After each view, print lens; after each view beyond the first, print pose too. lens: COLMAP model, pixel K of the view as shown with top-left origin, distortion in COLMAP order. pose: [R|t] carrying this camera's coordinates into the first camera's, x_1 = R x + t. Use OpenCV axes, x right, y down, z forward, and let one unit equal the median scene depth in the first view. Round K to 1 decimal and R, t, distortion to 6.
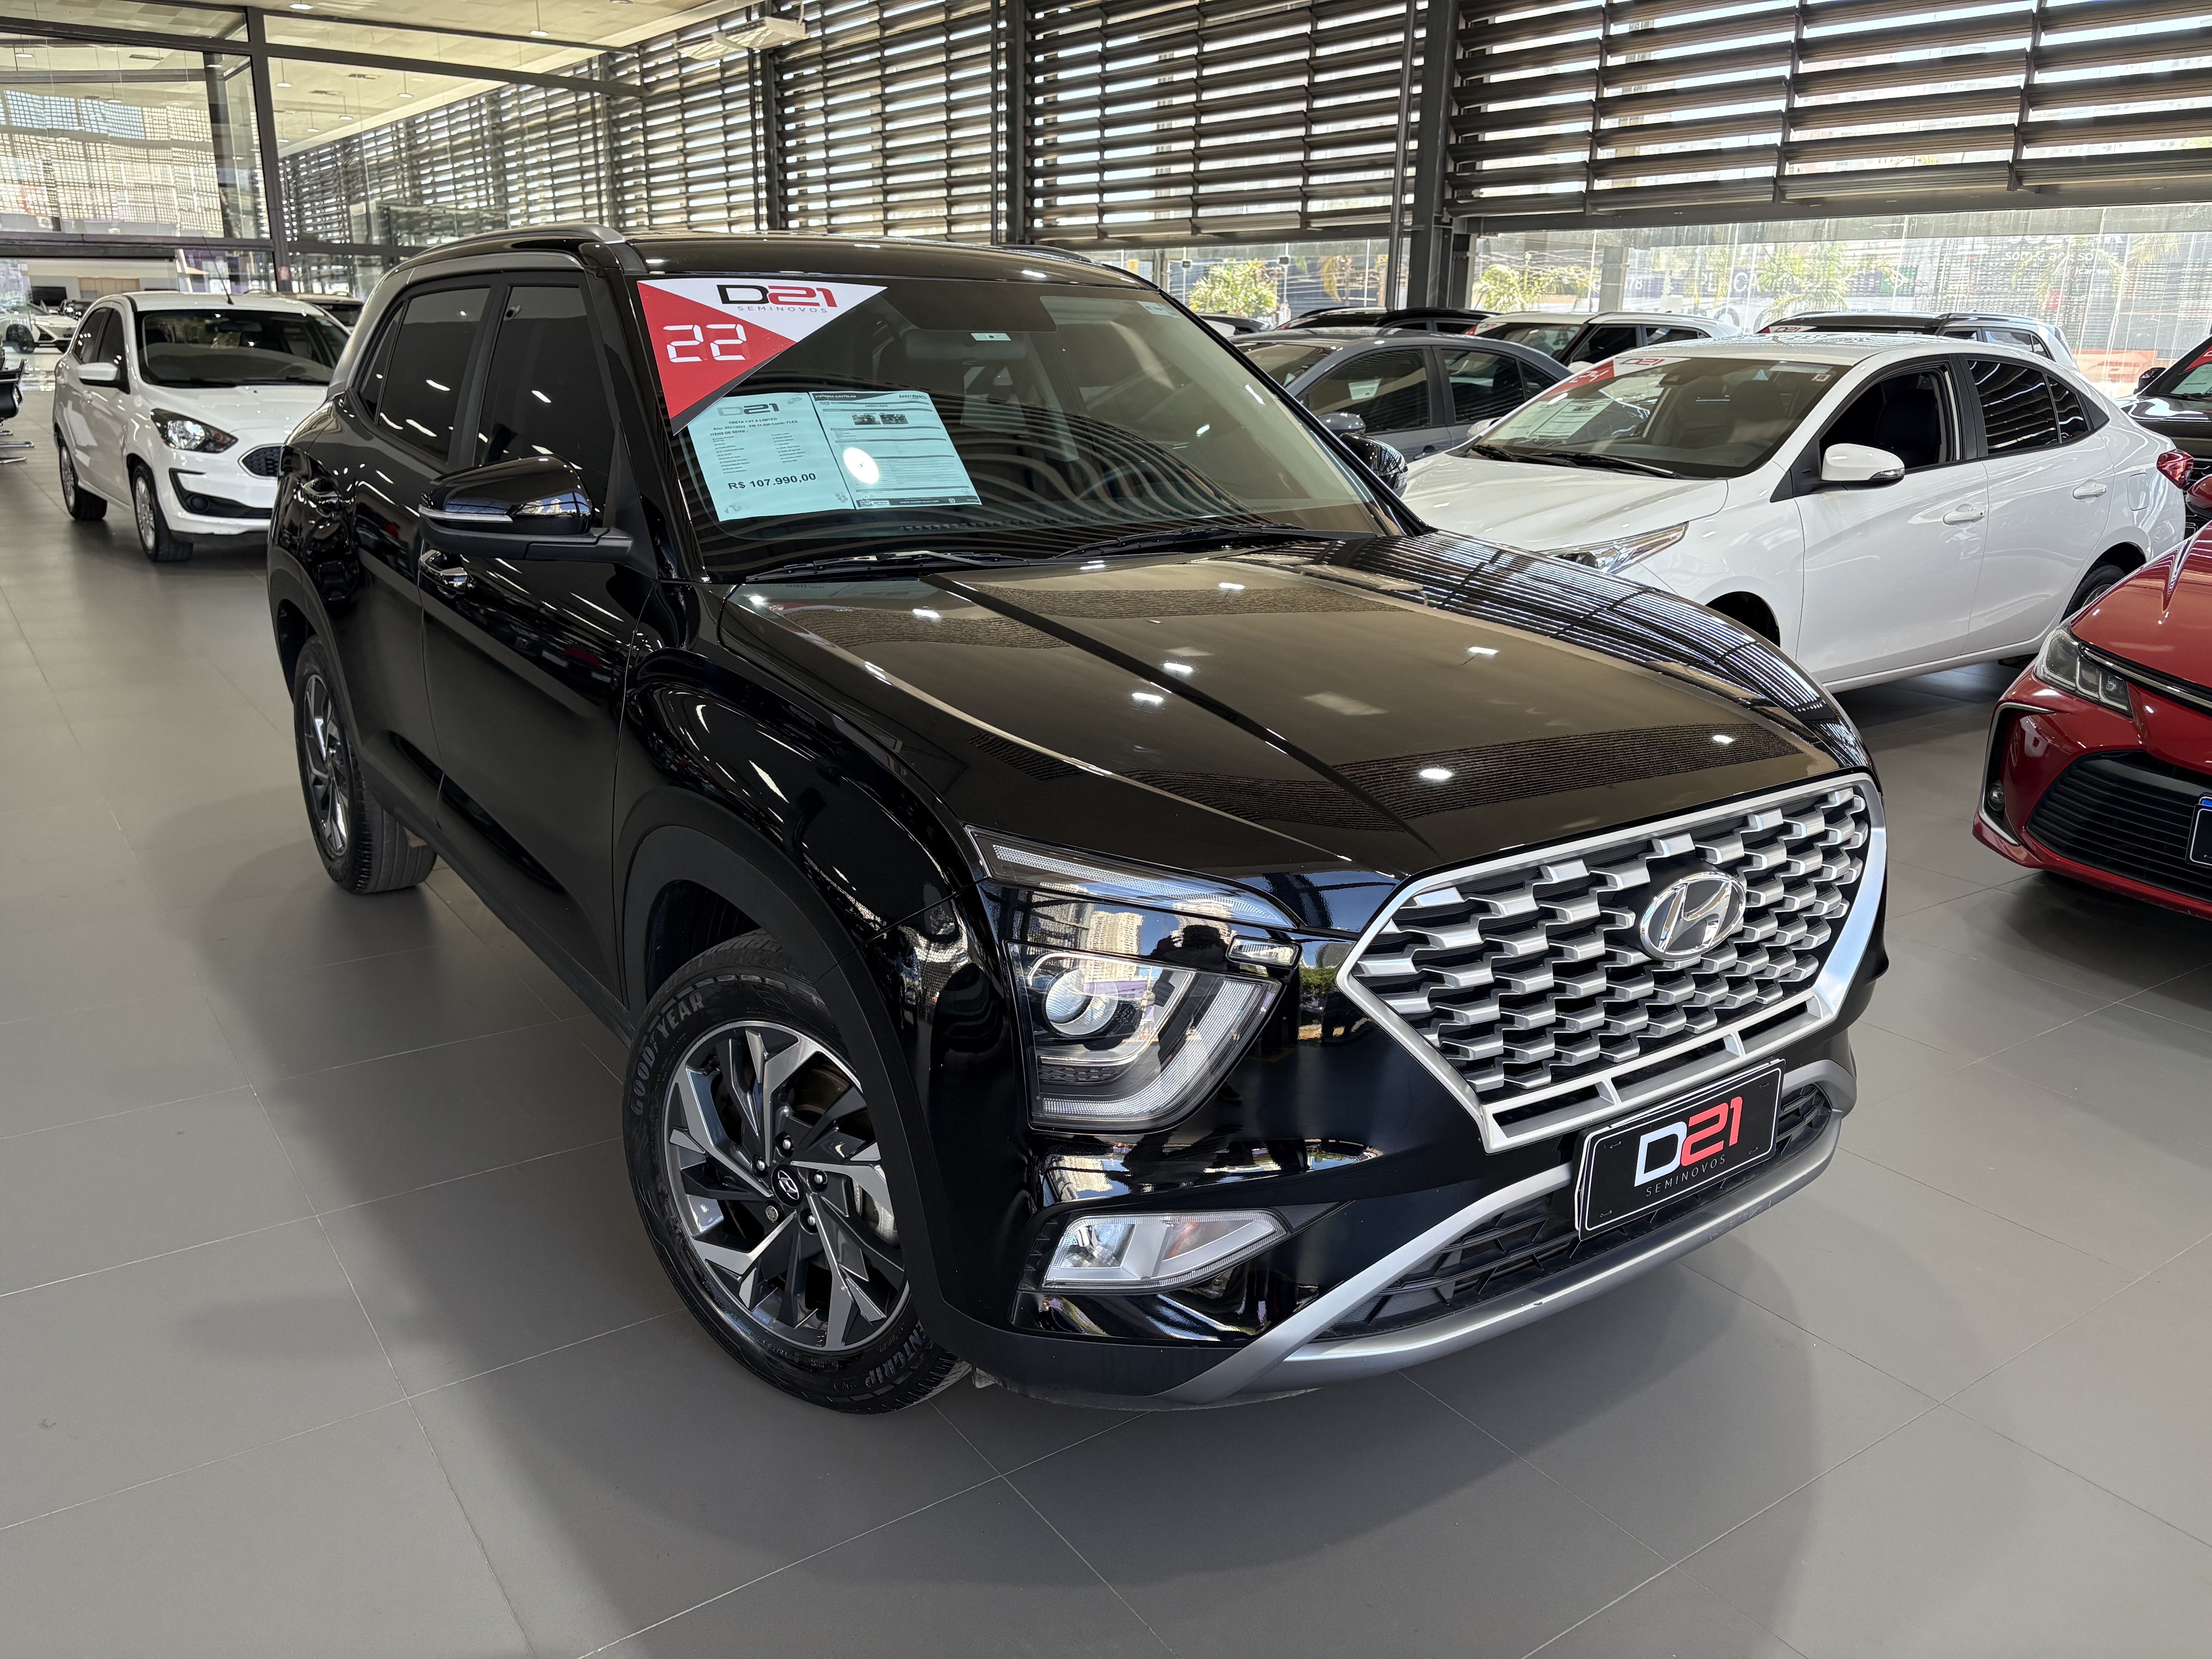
lens RADIAL K [[1662.9, 0, 1105.9], [0, 1662.9, 823.2], [0, 0, 1]] dist [0.055799, -0.071236]
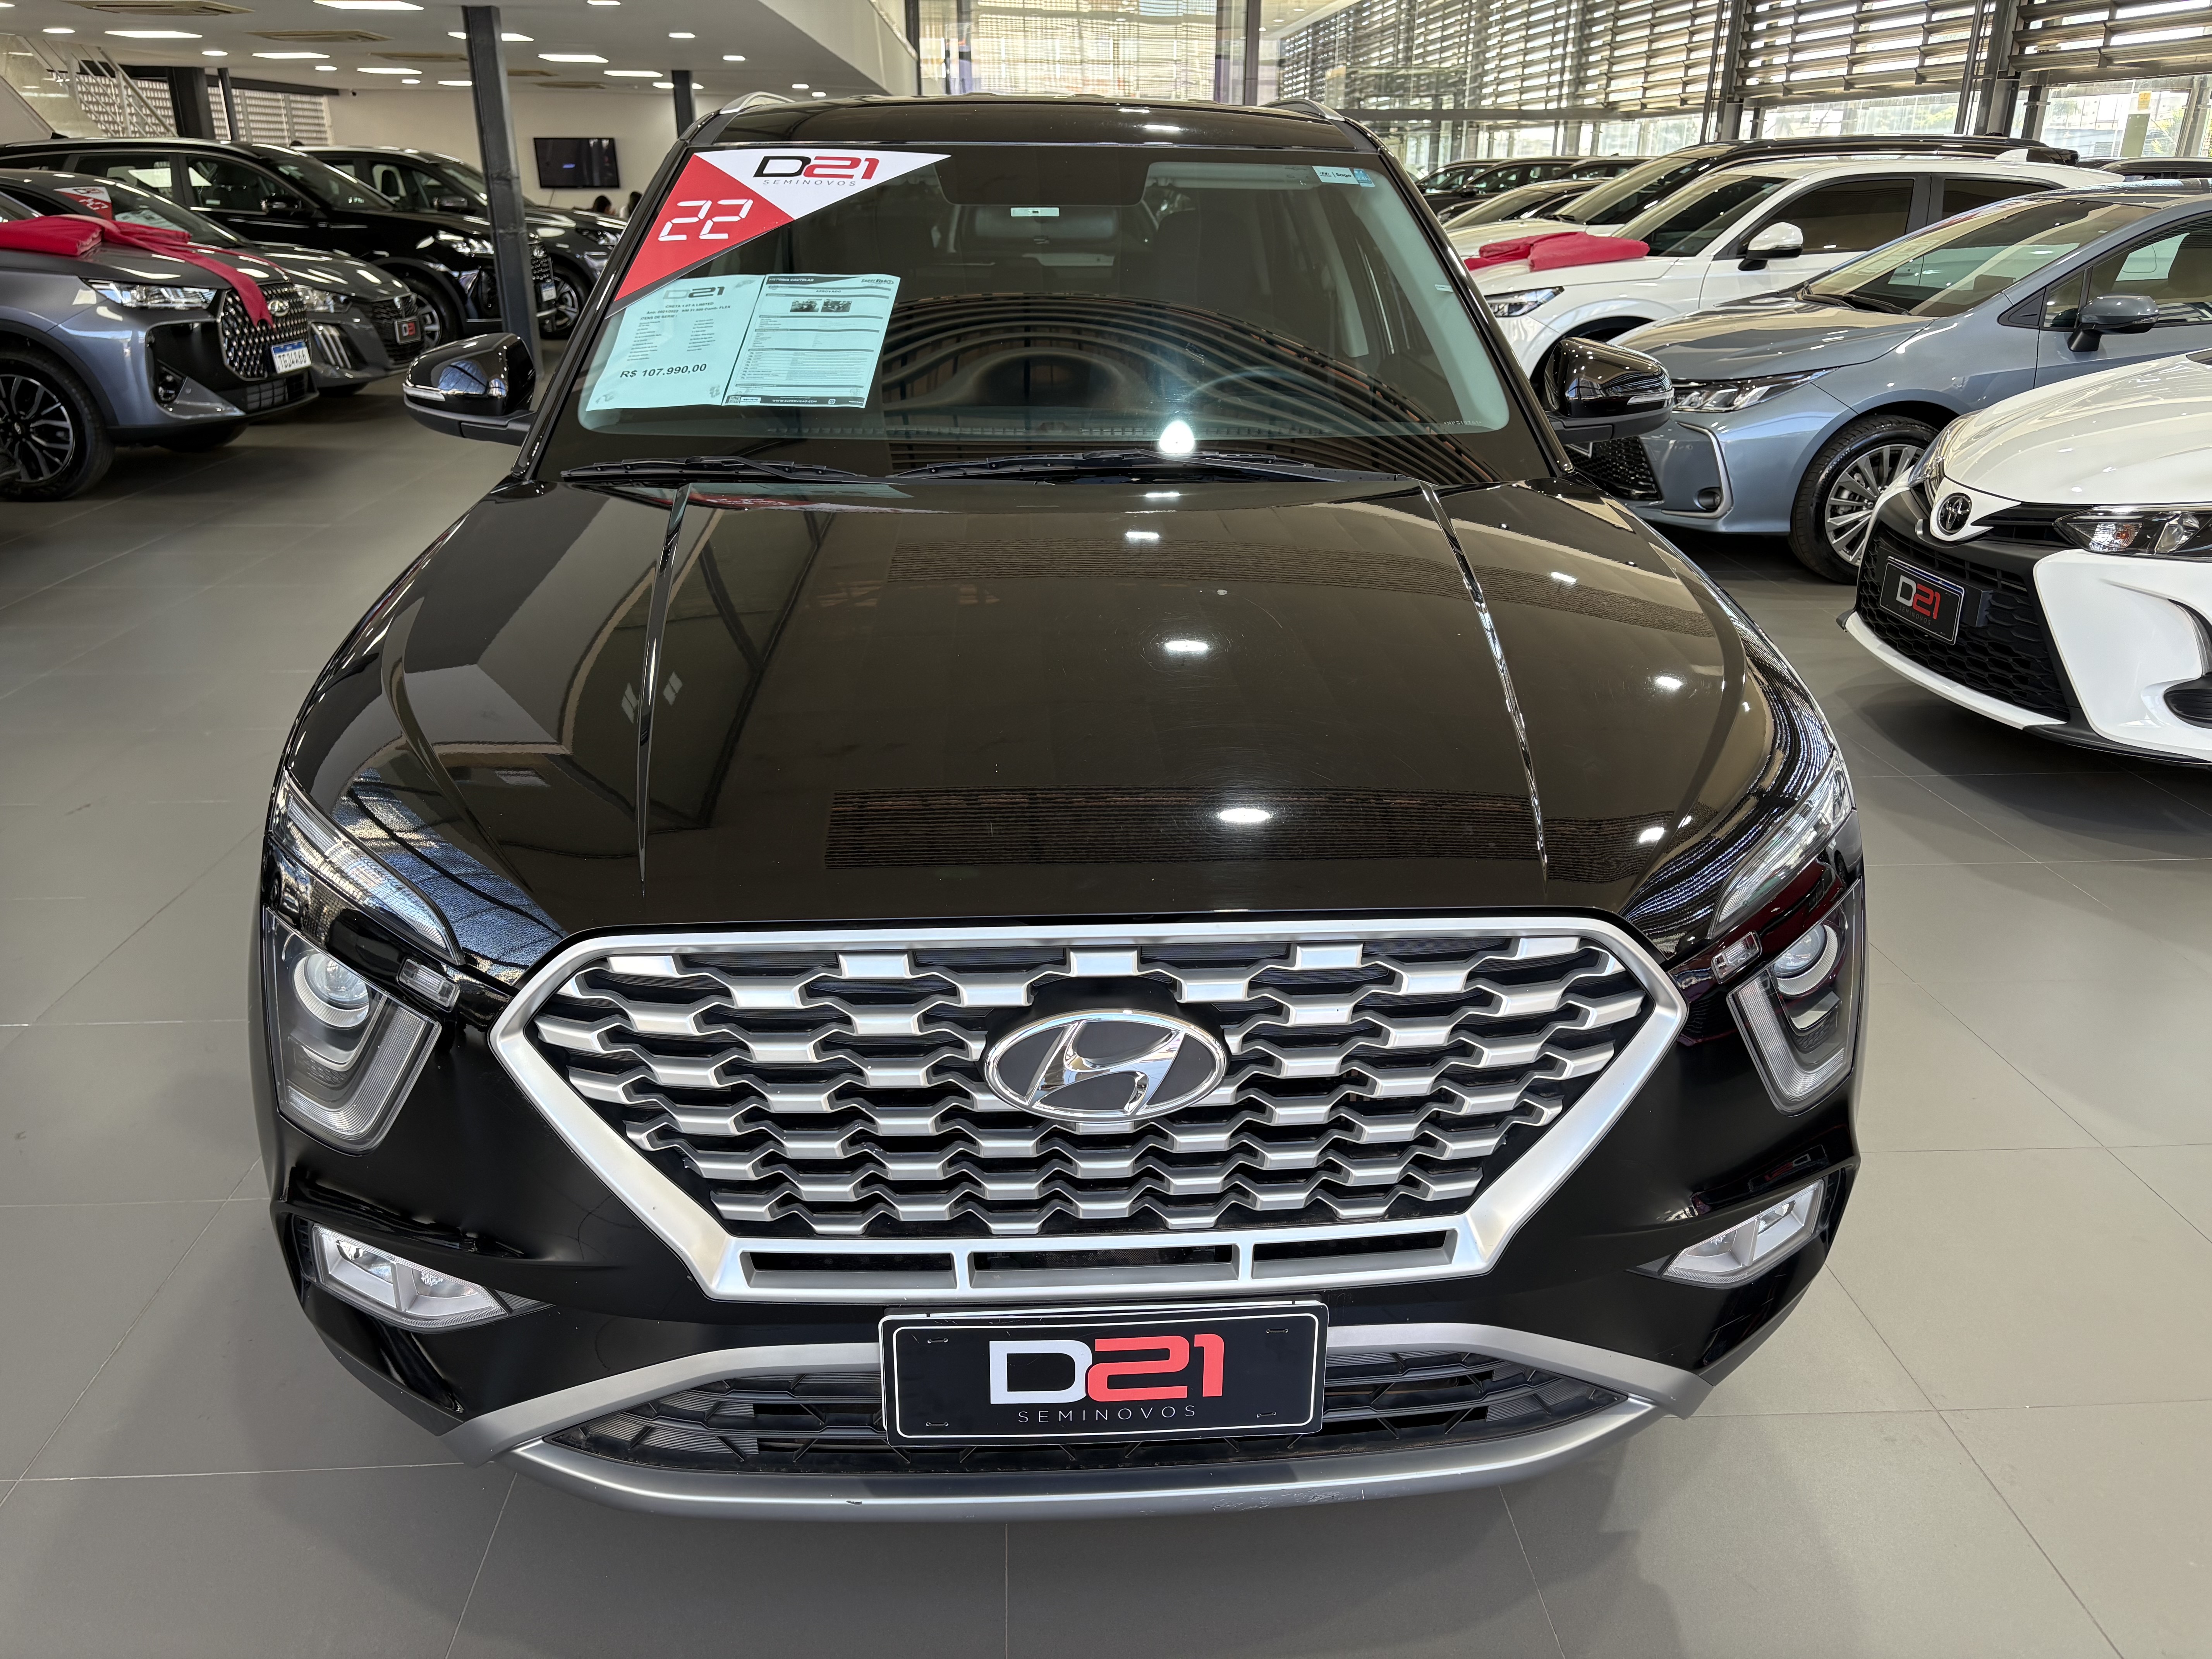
lens RADIAL K [[1662.9, 0, 1099.9], [0, 1662.9, 818.7], [0, 0, 1]] dist [0.055799, -0.071236]
pose [[0.842629, 0.179073, -0.507848, 0.656981], [-0.140857, 0.983549, 0.113099, -0.120773], [0.519746, -0.023767, 0.853990, 0.387827]]
